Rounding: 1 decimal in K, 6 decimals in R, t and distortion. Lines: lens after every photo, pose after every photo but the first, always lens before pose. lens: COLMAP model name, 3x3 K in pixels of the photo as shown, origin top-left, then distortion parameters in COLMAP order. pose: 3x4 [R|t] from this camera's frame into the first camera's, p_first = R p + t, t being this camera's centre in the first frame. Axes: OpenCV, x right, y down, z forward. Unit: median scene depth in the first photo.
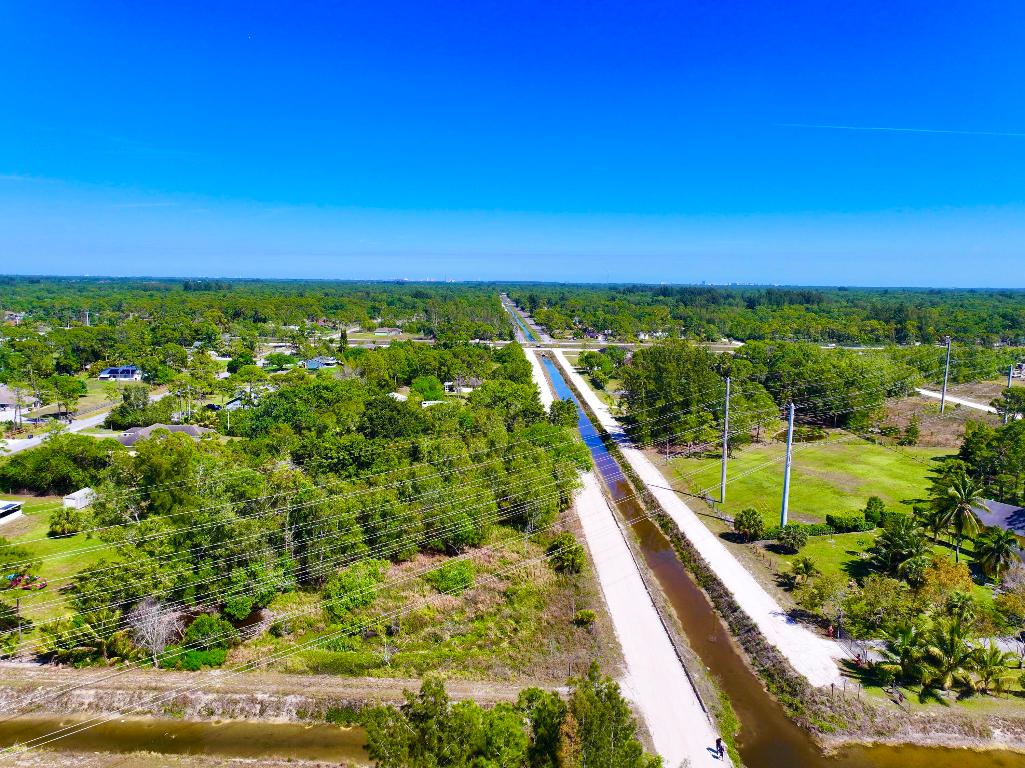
lens RADIAL K [[713.0, 0, 512.5], [0, 713.0, 384.0], [0, 0, 1]] dist [-0.004219, 0.017541]
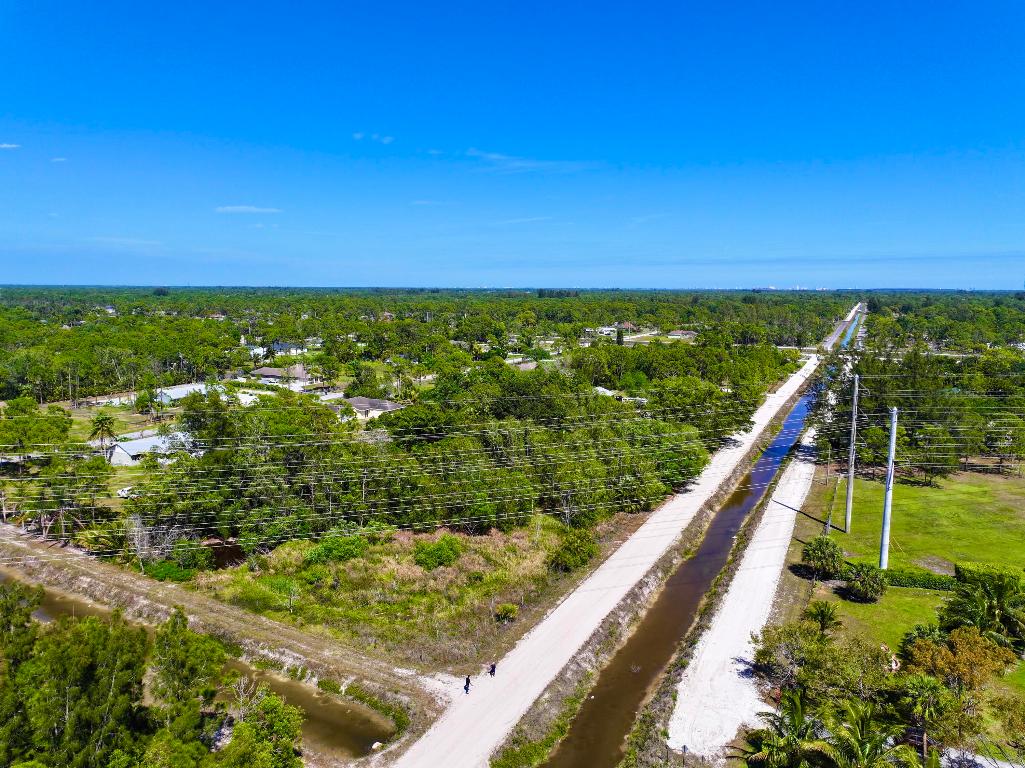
lens RADIAL K [[713.0, 0, 512.5], [0, 713.0, 384.0], [0, 0, 1]] dist [-0.004219, 0.017541]
pose [[0.878665, 0.051627, -0.474639, 0.388758], [-0.057918, 0.998320, 0.001369, 0.026310], [0.473913, 0.026287, 0.880179, 0.146740]]
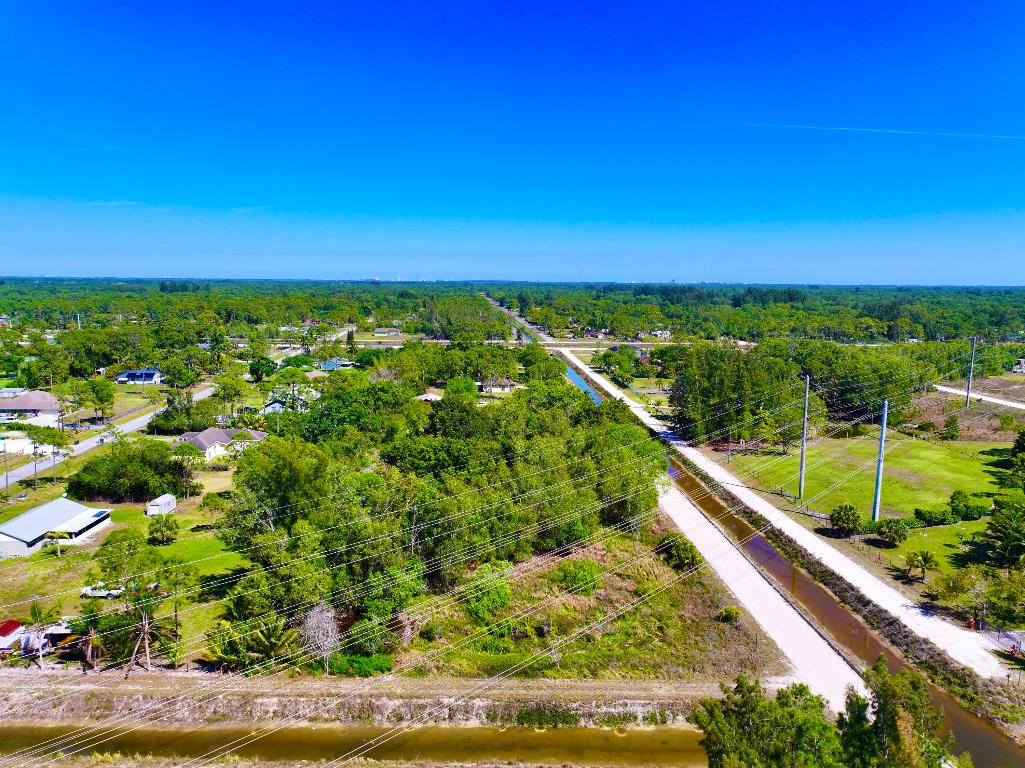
lens RADIAL K [[713.0, 0, 512.5], [0, 713.0, 384.0], [0, 0, 1]] dist [-0.004219, 0.017541]
pose [[0.999181, -0.009729, 0.039288, -0.178526], [0.009690, 0.999952, 0.001181, -0.002344], [-0.039297, -0.000799, 0.999227, 0.001762]]
